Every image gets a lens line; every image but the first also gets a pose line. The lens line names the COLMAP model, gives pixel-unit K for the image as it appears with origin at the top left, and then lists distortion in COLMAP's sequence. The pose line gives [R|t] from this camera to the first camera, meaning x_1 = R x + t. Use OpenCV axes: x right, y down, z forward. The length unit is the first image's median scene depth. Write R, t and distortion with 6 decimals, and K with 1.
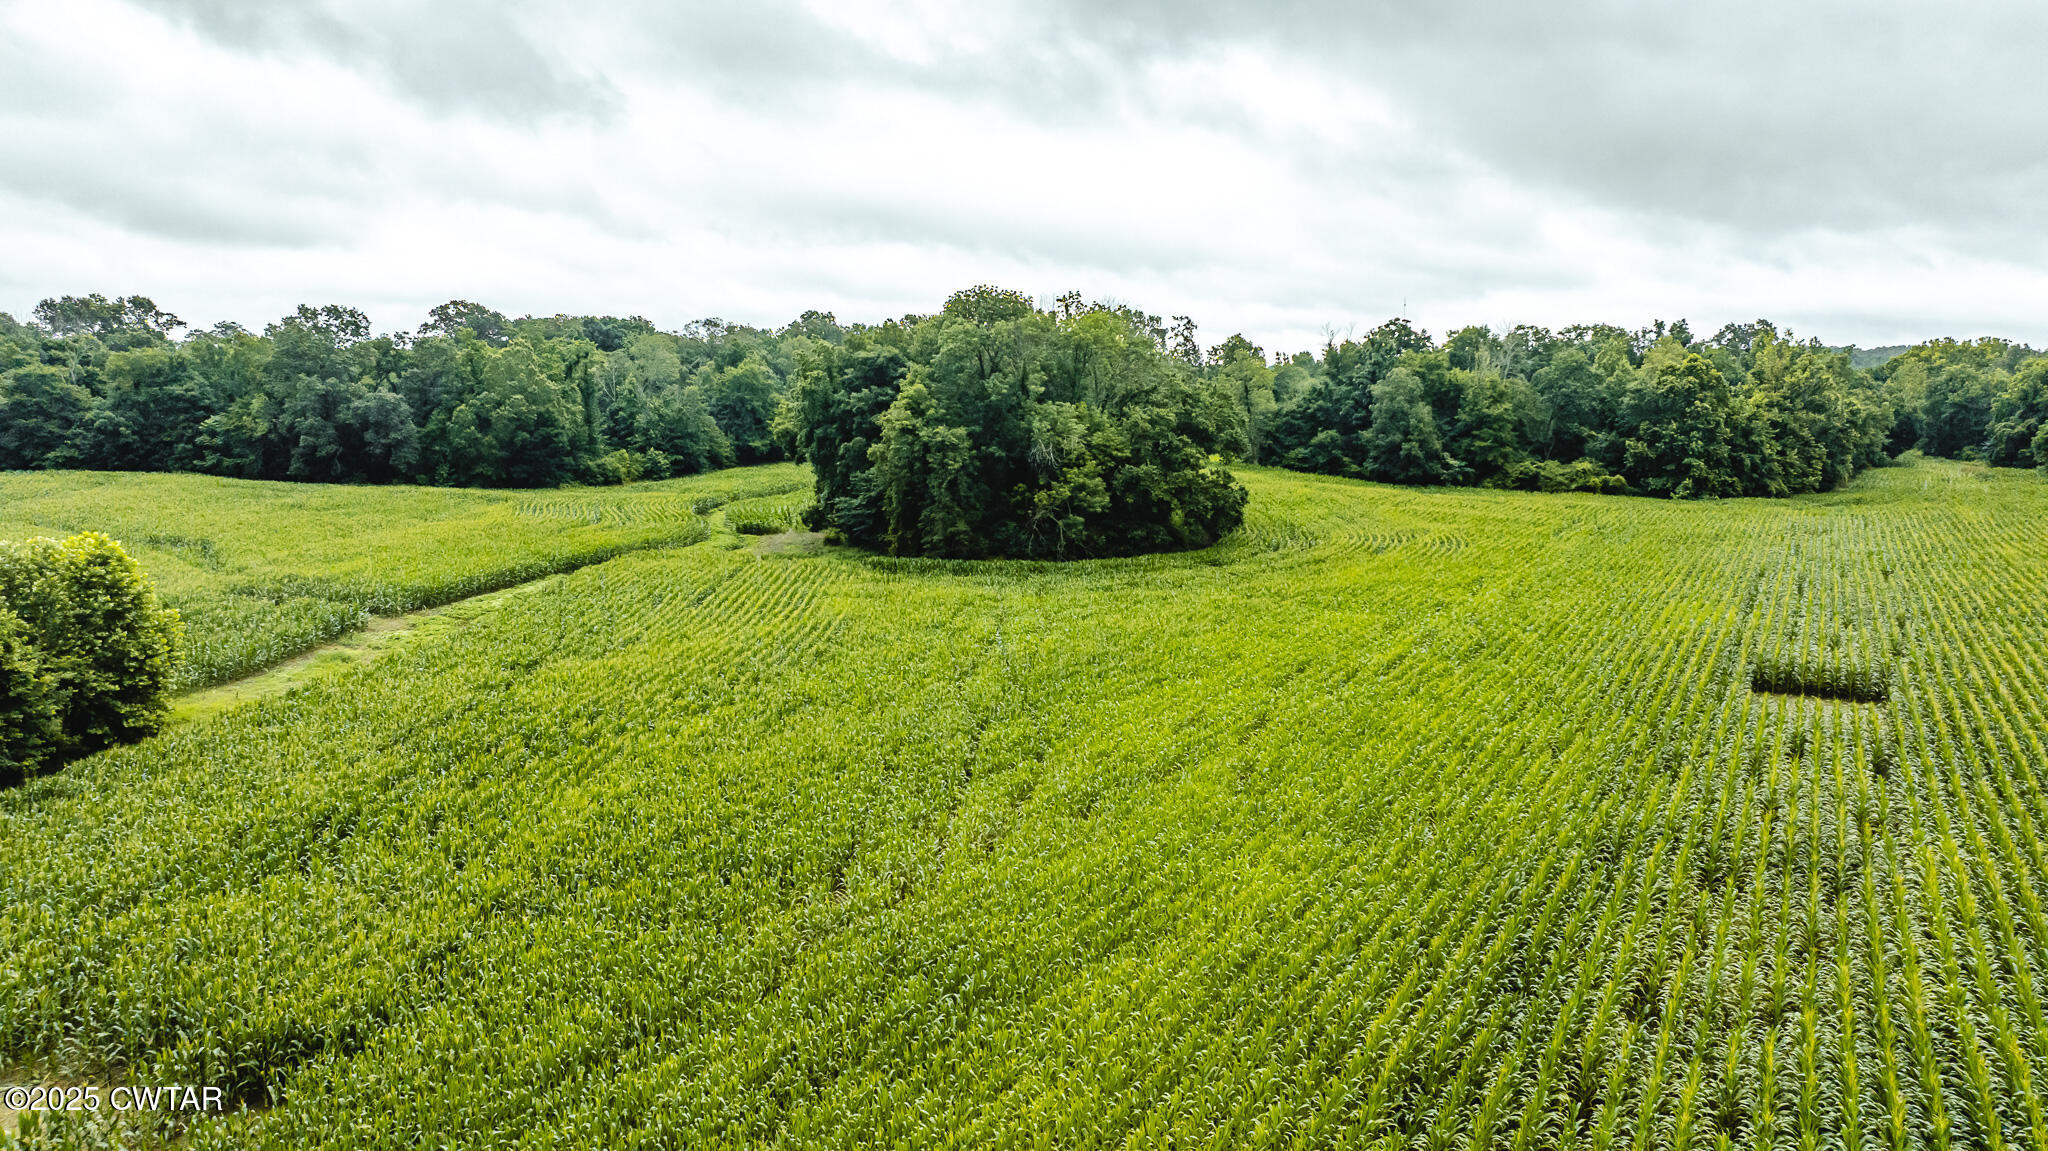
lens RADIAL K [[1450.8, 0, 1024.0], [0, 1450.8, 575.5], [0, 0, 1]] dist [-0.019119, 0.027380]
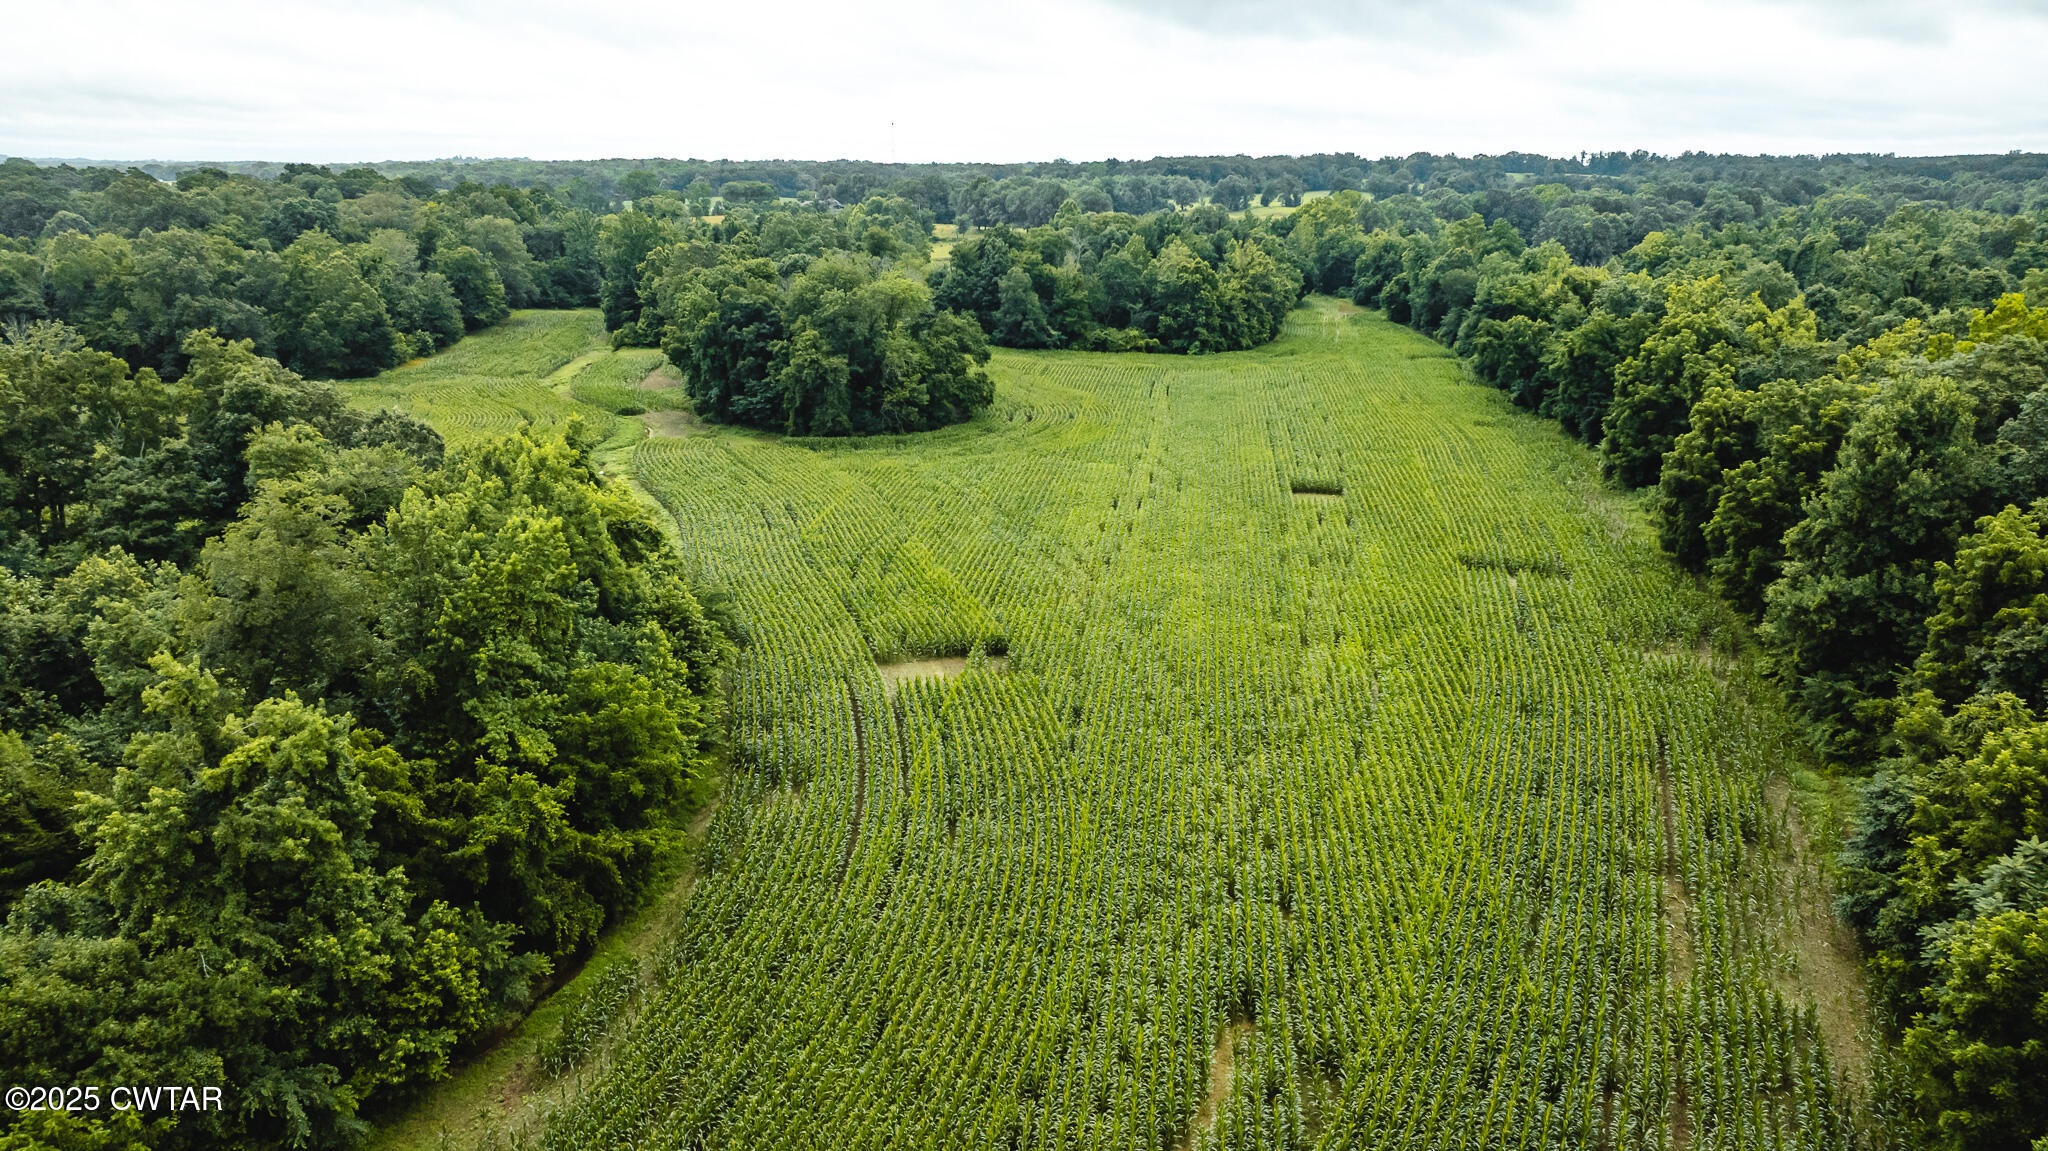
lens RADIAL K [[1450.8, 0, 1024.0], [0, 1450.8, 575.5], [0, 0, 1]] dist [-0.019119, 0.027380]
pose [[0.929342, -0.091541, 0.357693, -0.289597], [0.037527, 0.987180, 0.155137, -0.065224], [-0.367309, -0.130752, 0.920863, -0.393715]]
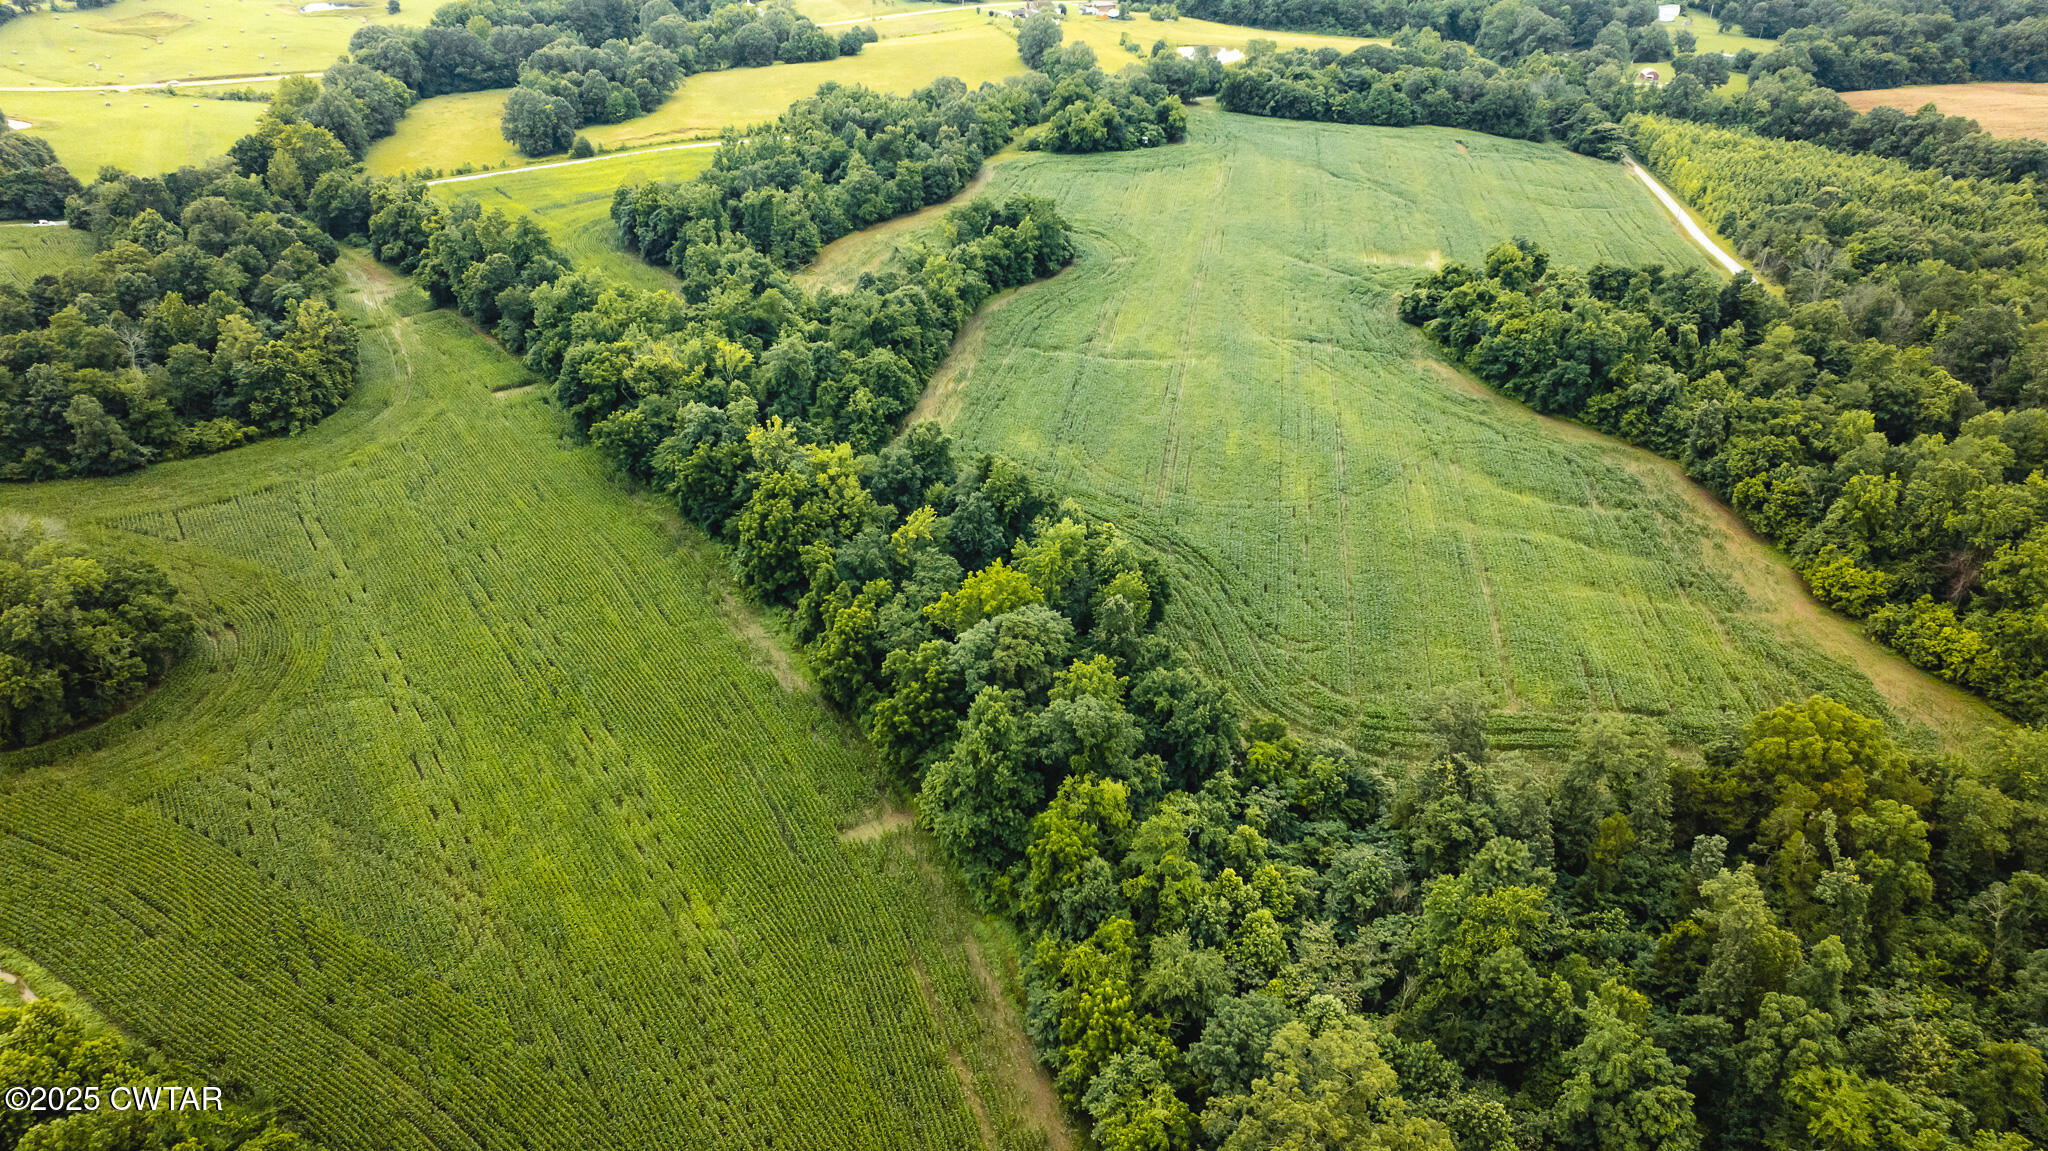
lens RADIAL K [[1397.9, 0, 1024.0], [0, 1397.9, 575.5], [0, 0, 1]] dist [-0.004158, -0.000642]
pose [[0.454272, -0.405837, 0.793053, -0.479410], [0.081832, 0.905453, 0.416483, -0.487376], [-0.887096, -0.124300, 0.444533, -0.443953]]
